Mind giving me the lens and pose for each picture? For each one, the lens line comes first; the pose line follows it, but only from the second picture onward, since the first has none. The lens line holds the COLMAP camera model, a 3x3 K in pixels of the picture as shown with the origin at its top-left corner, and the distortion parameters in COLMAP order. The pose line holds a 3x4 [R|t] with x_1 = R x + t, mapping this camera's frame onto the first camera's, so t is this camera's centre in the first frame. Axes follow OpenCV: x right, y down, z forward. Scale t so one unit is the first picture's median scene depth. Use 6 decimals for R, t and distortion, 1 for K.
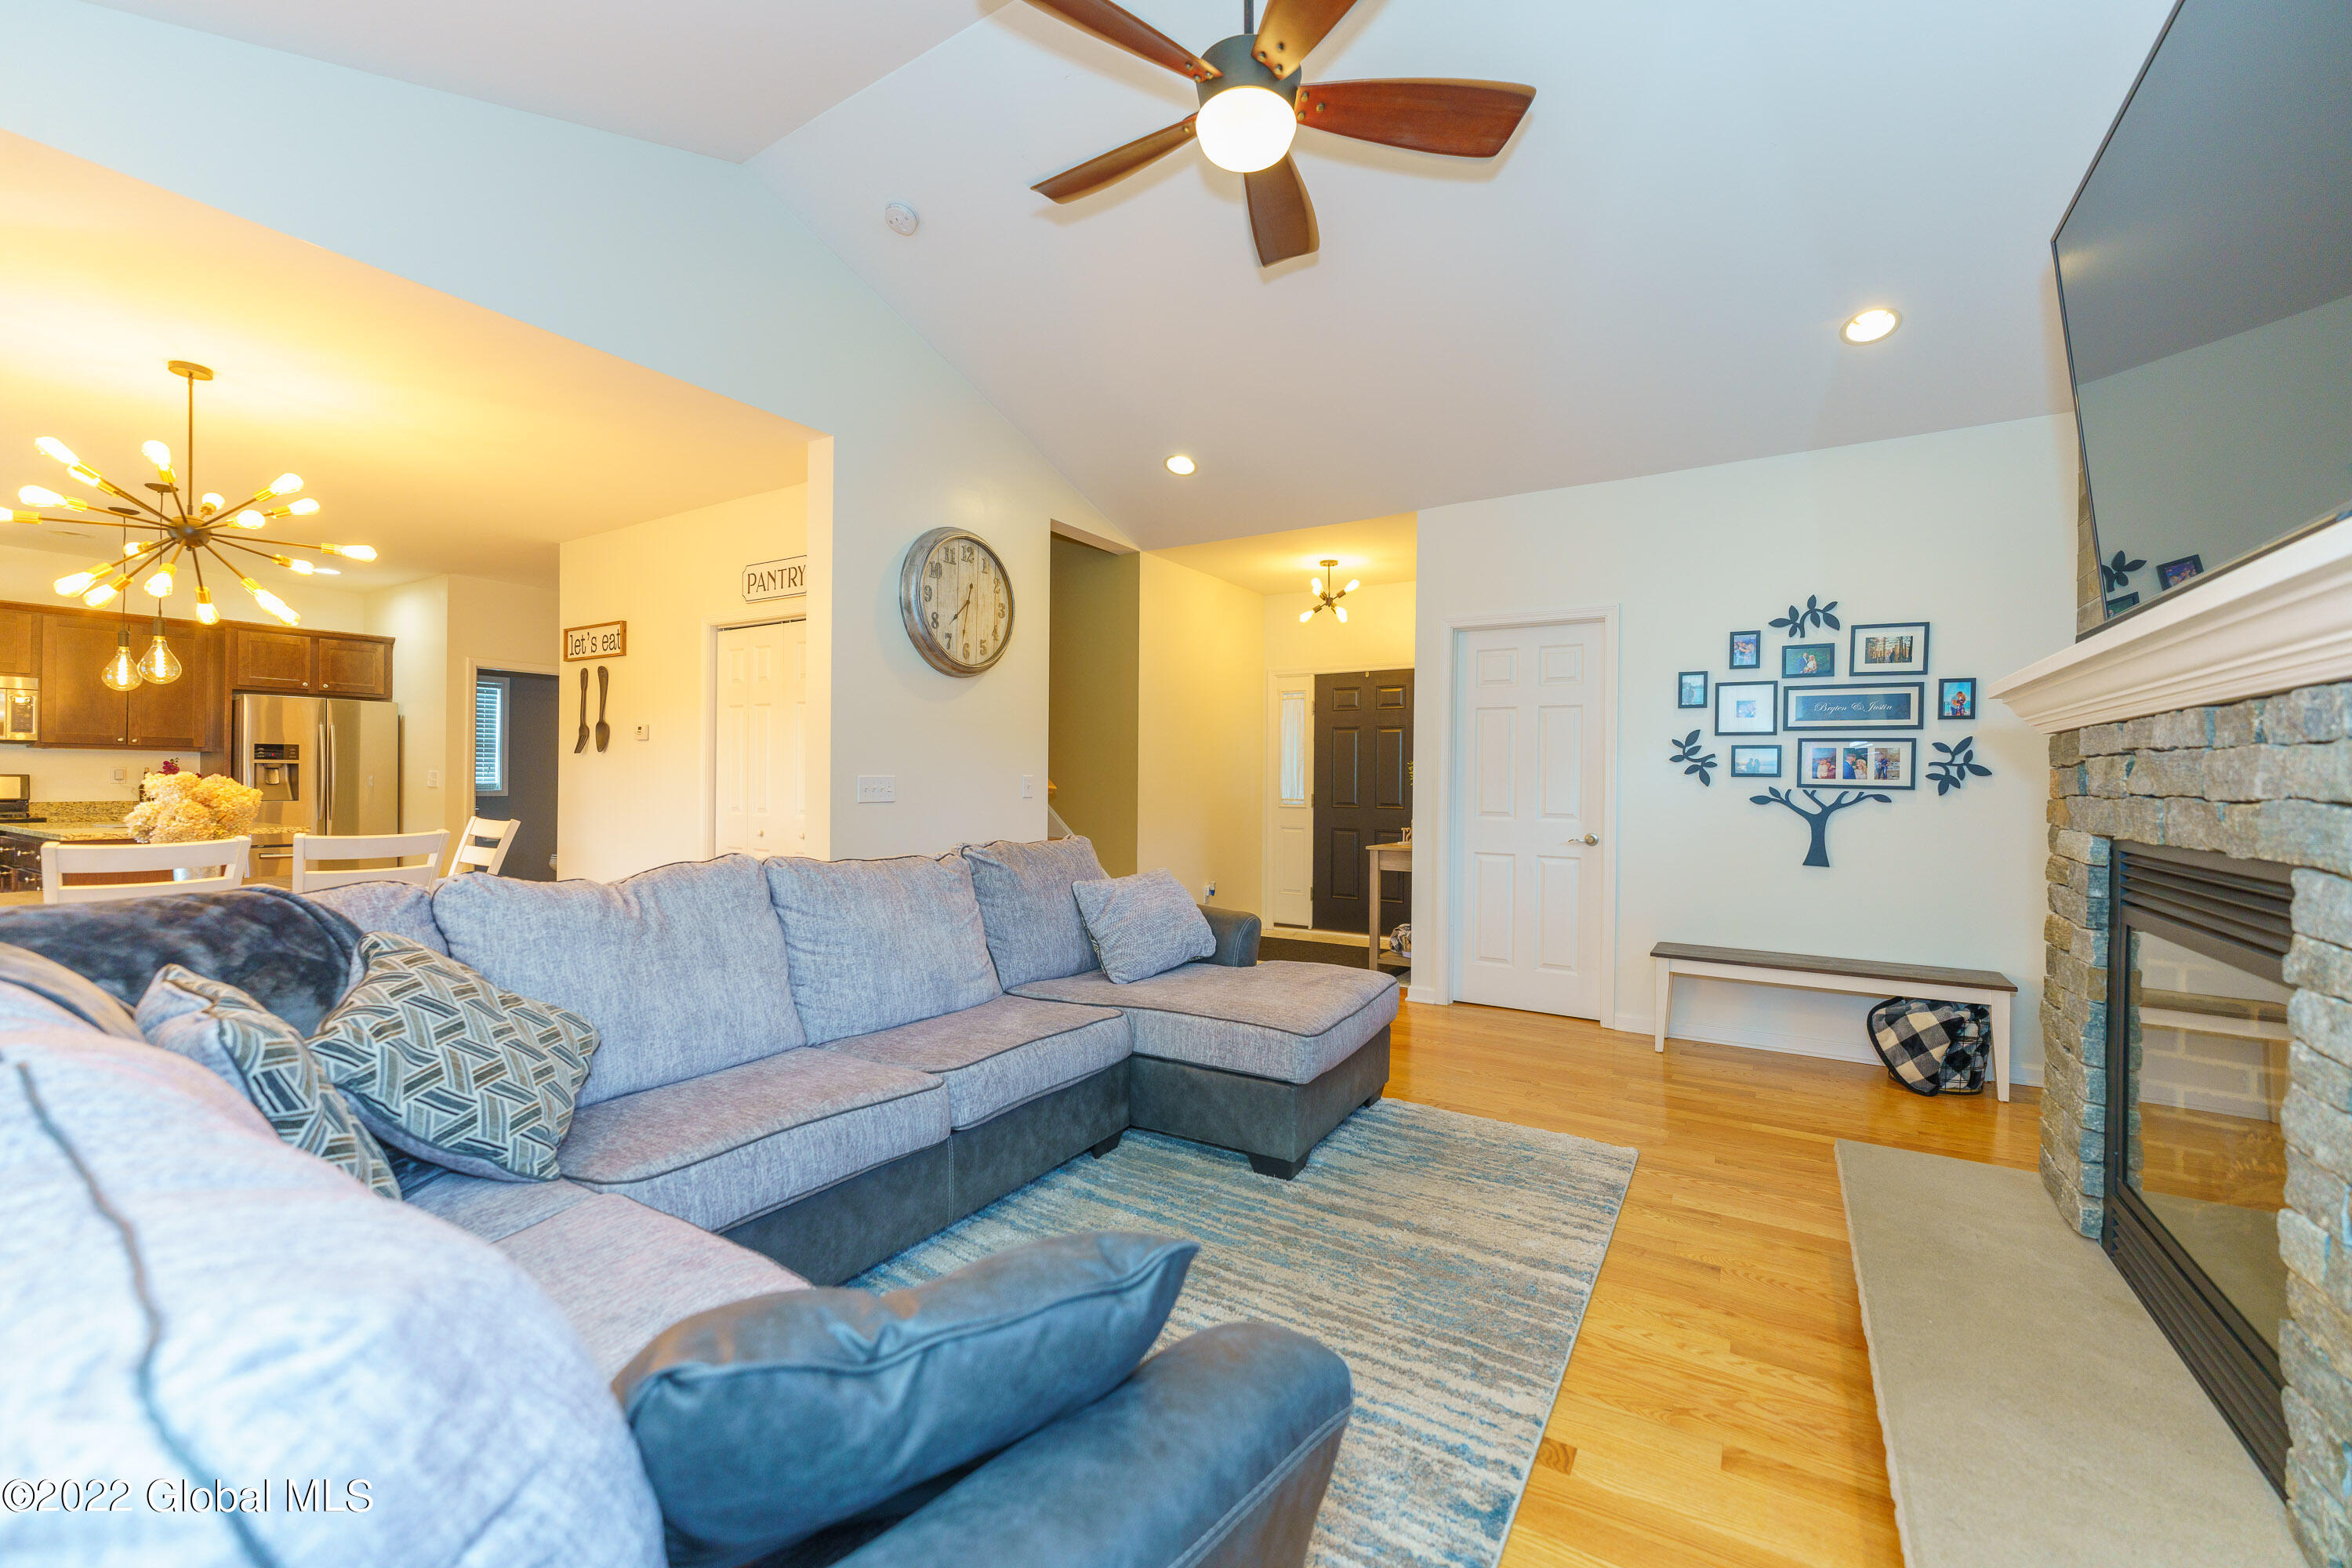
lens RADIAL K [[945.7, 0, 1169.2], [0, 945.7, 783.1], [0, 0, 1]] dist [-0.005128, 0.000591]
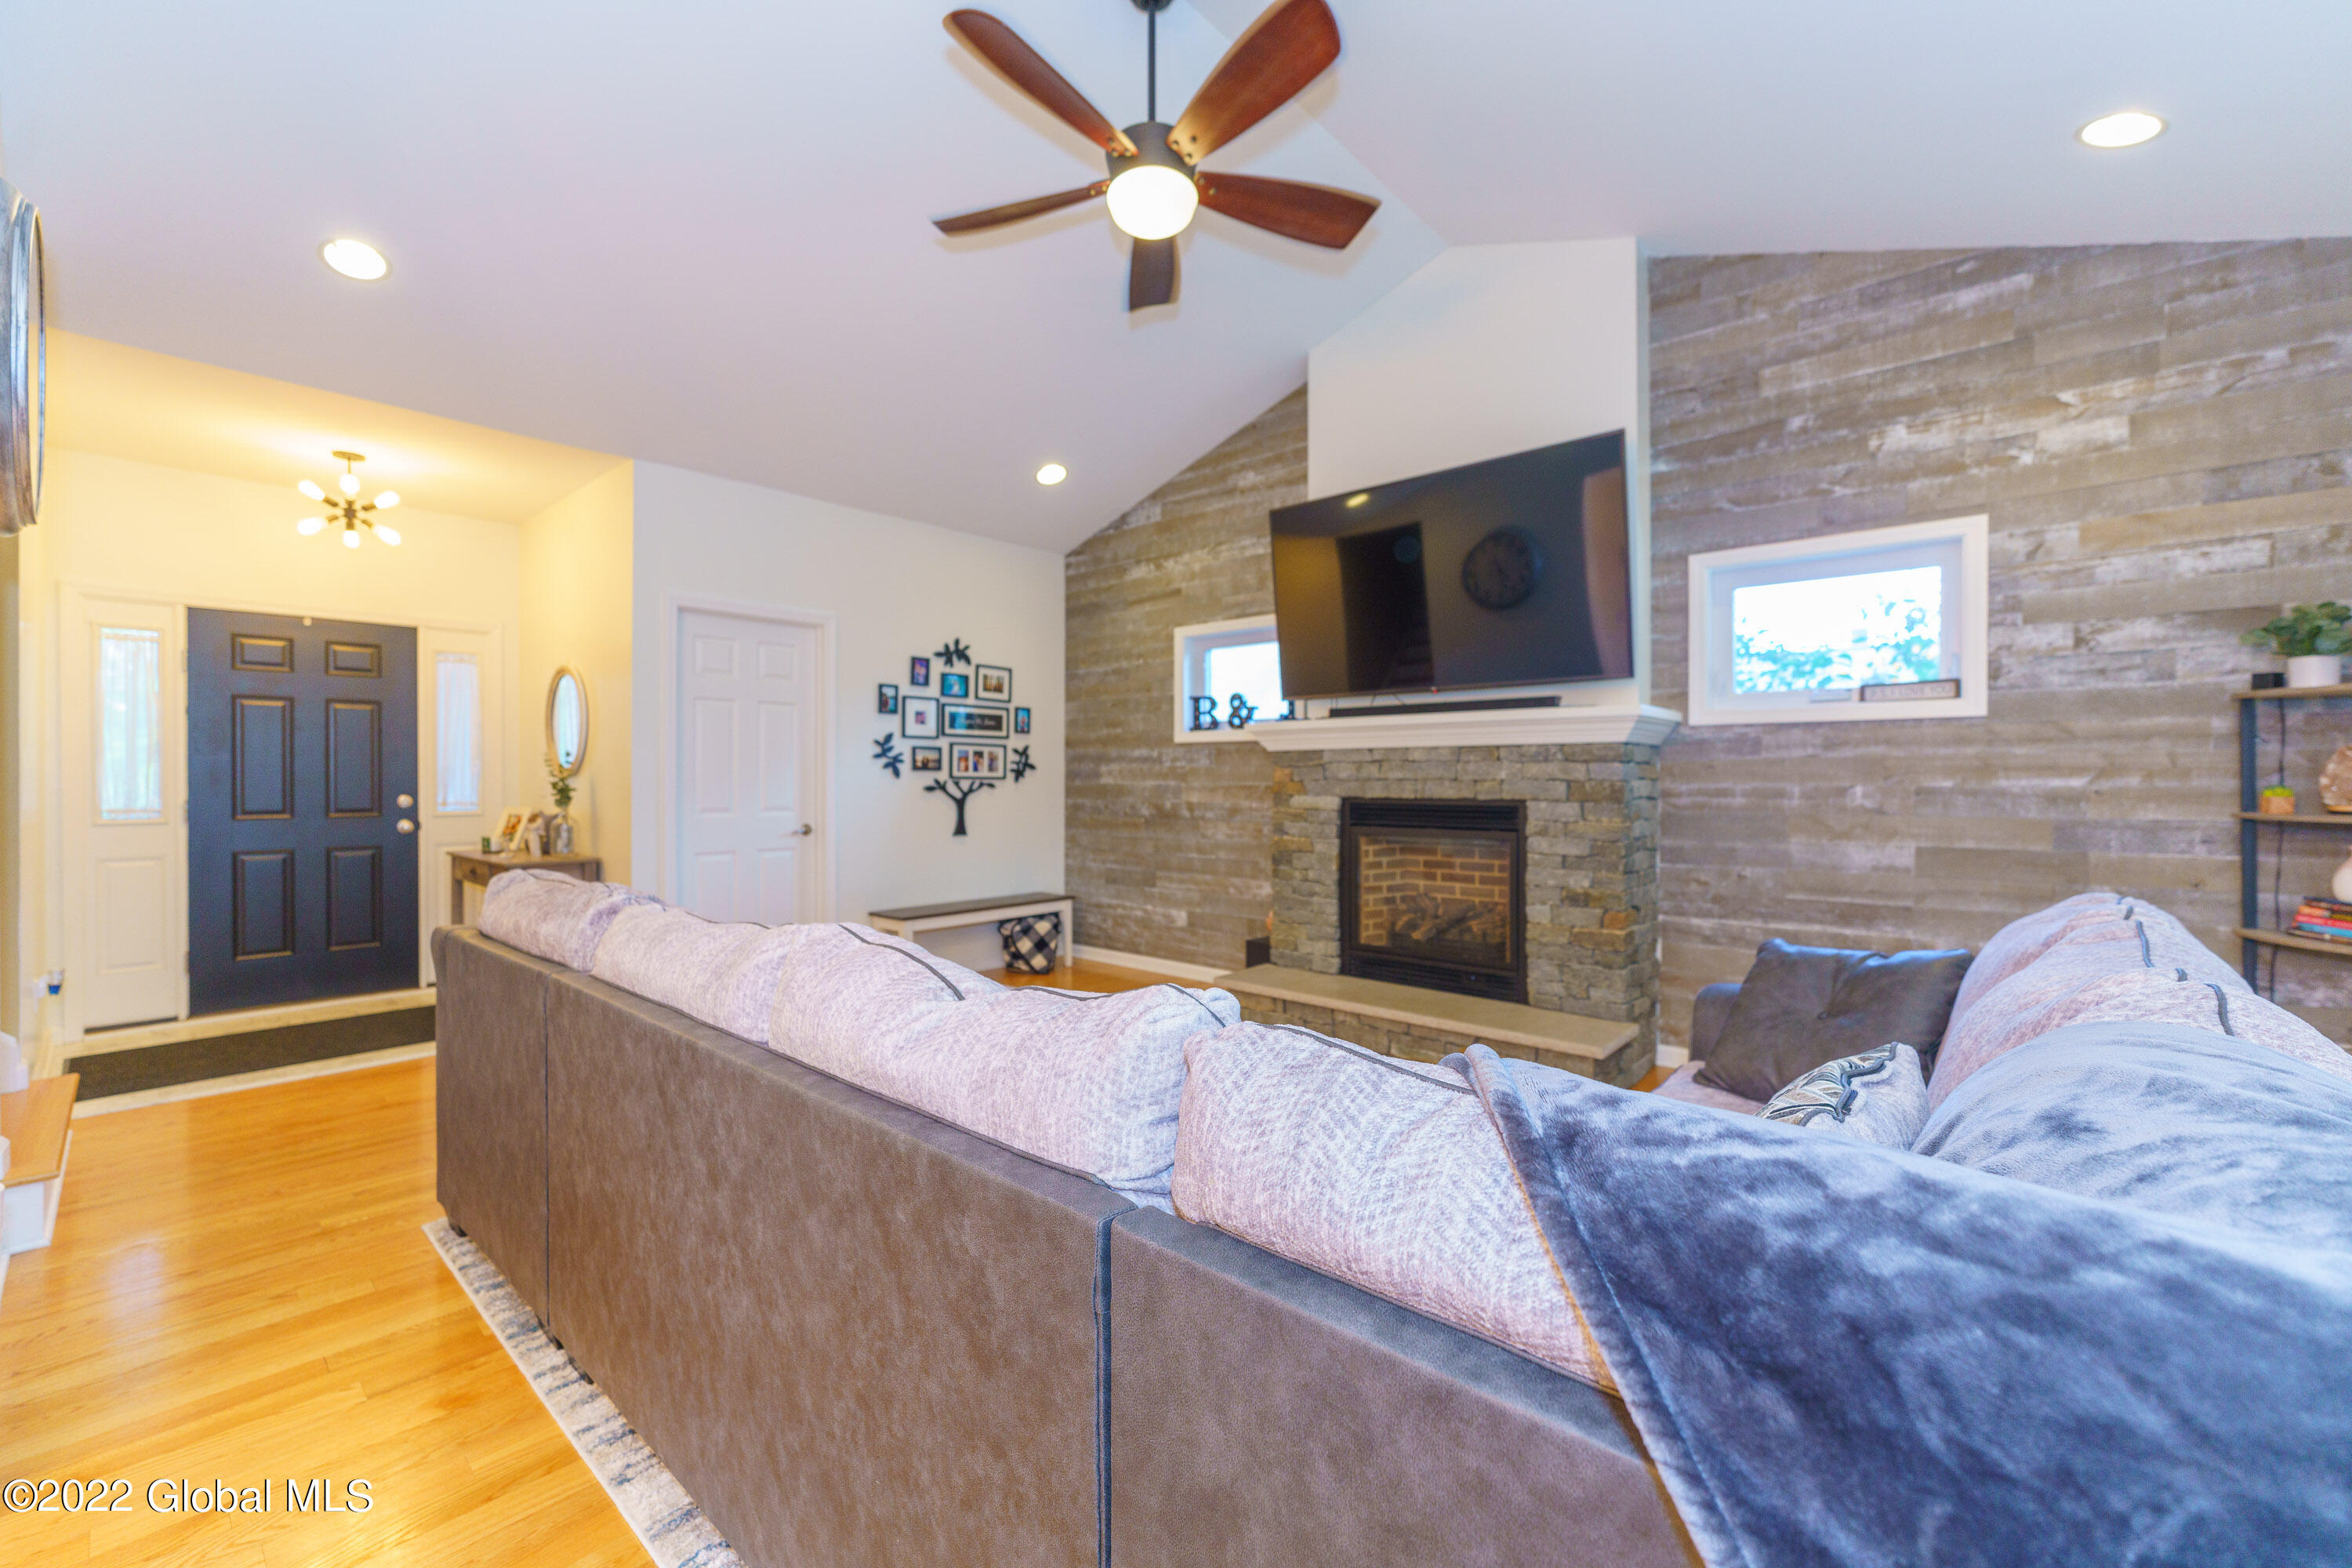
lens RADIAL K [[945.7, 0, 1173.3], [0, 945.7, 776.3], [0, 0, 1]] dist [-0.005128, 0.000591]
pose [[0.159388, -0.010579, 0.987159, -0.603359], [0.005893, 0.999935, 0.009765, -0.009886], [-0.987198, 0.004261, 0.159440, 0.460132]]
